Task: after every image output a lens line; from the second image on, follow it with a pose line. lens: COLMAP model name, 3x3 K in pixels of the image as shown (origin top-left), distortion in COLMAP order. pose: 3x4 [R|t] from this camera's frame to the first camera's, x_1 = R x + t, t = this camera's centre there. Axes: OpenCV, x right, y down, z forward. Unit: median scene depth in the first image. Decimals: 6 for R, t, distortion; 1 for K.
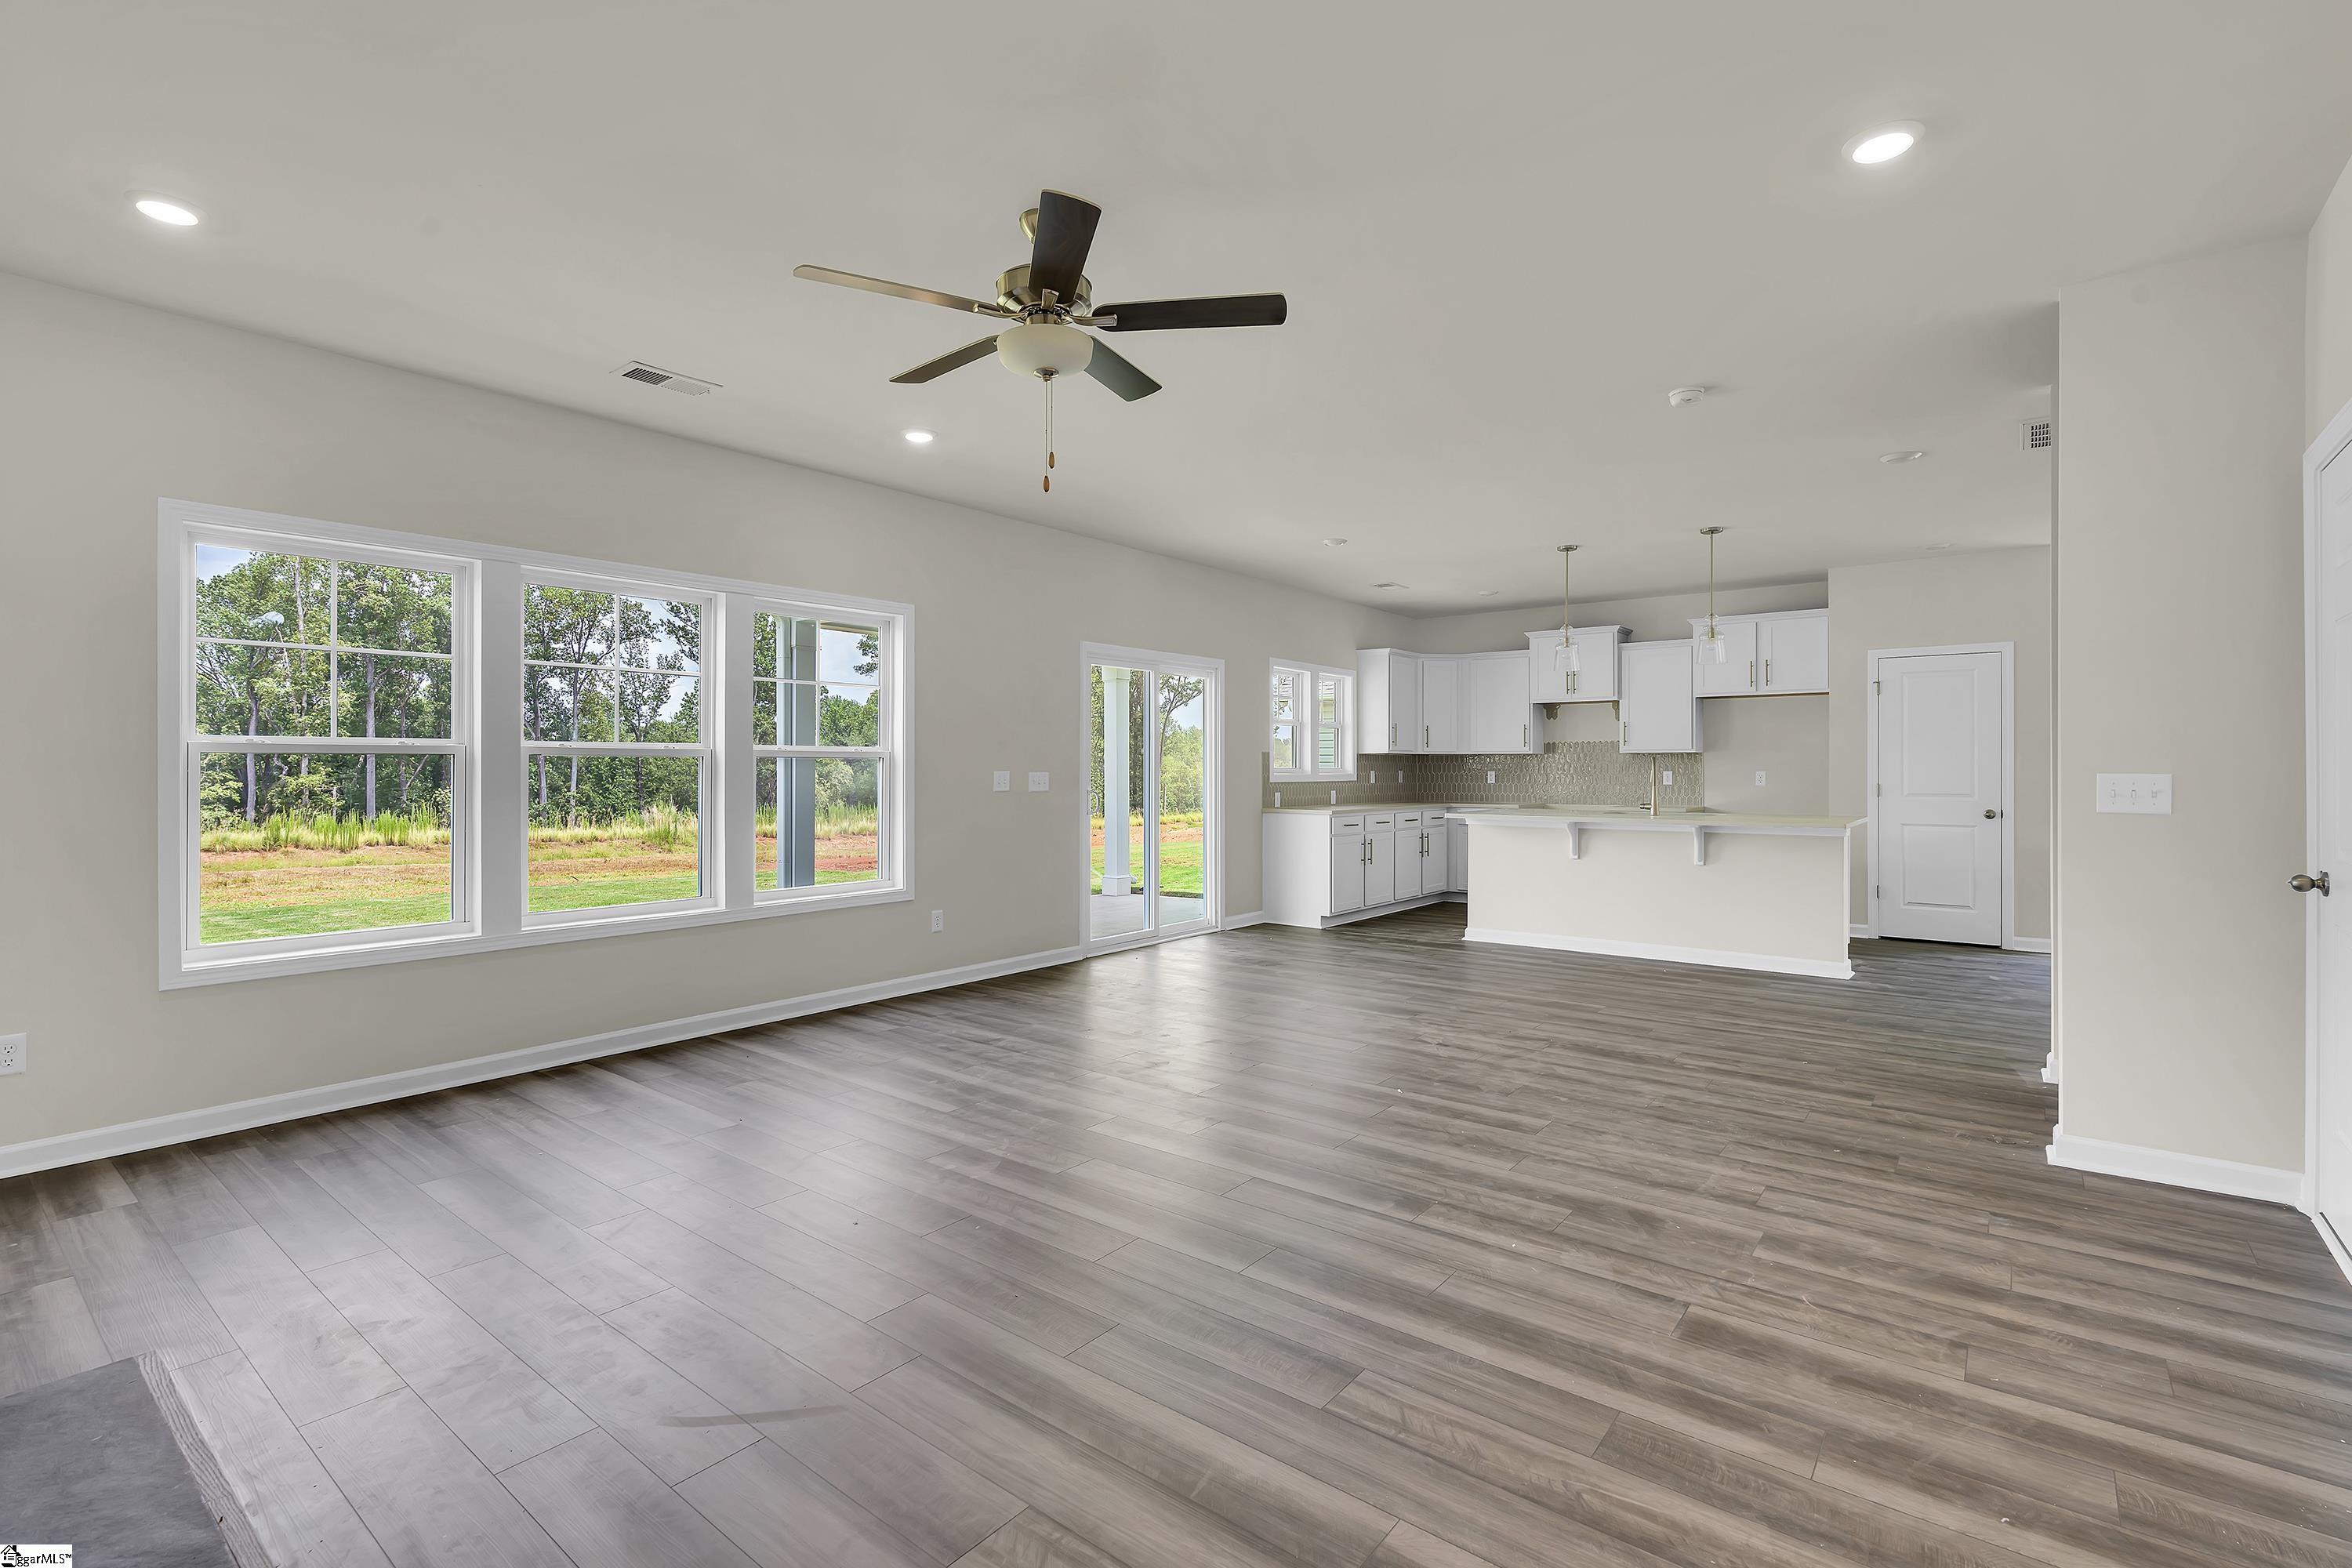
lens RADIAL K [[1075.8, 0, 1183.3], [0, 1075.8, 771.5], [0, 0, 1]] dist [0.002098, 0.000276]
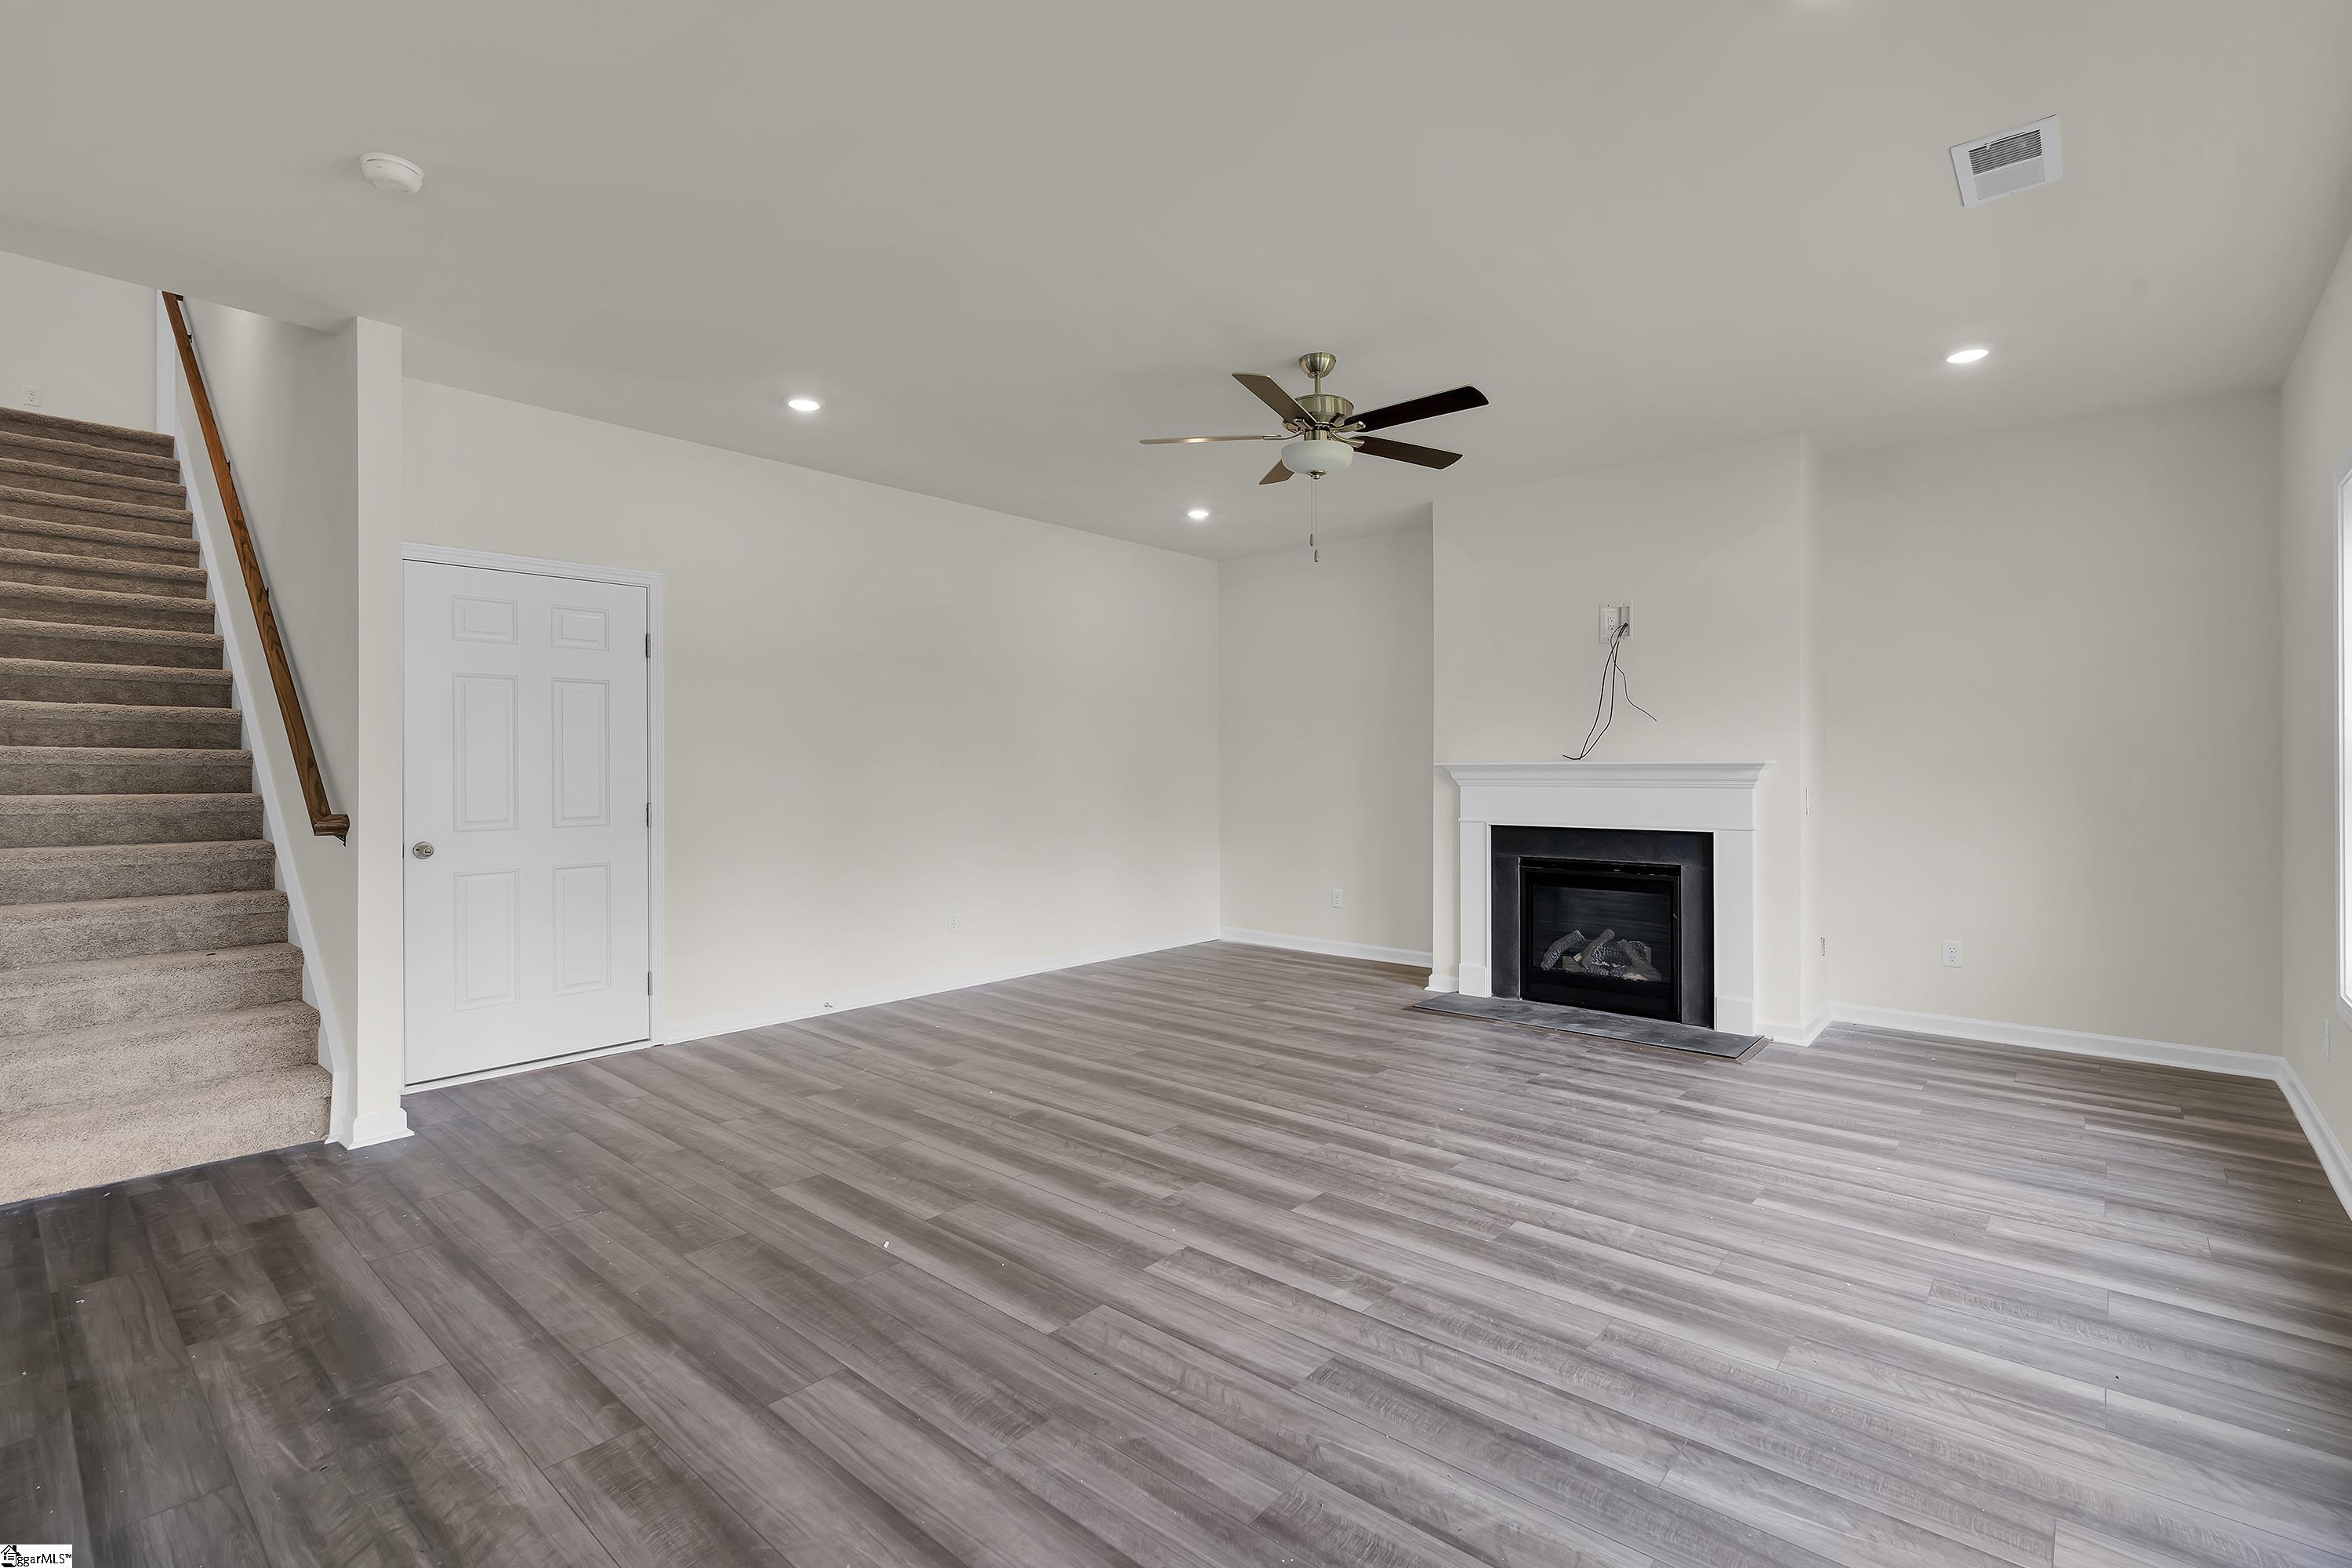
lens RADIAL K [[1075.8, 0, 1183.3], [0, 1075.8, 771.5], [0, 0, 1]] dist [0.002098, 0.000276]
pose [[-0.998826, 0.000589, 0.048447, -0.024085], [0.000955, 0.999971, 0.007536, -0.008694], [-0.048441, 0.007574, -0.998797, 2.158532]]
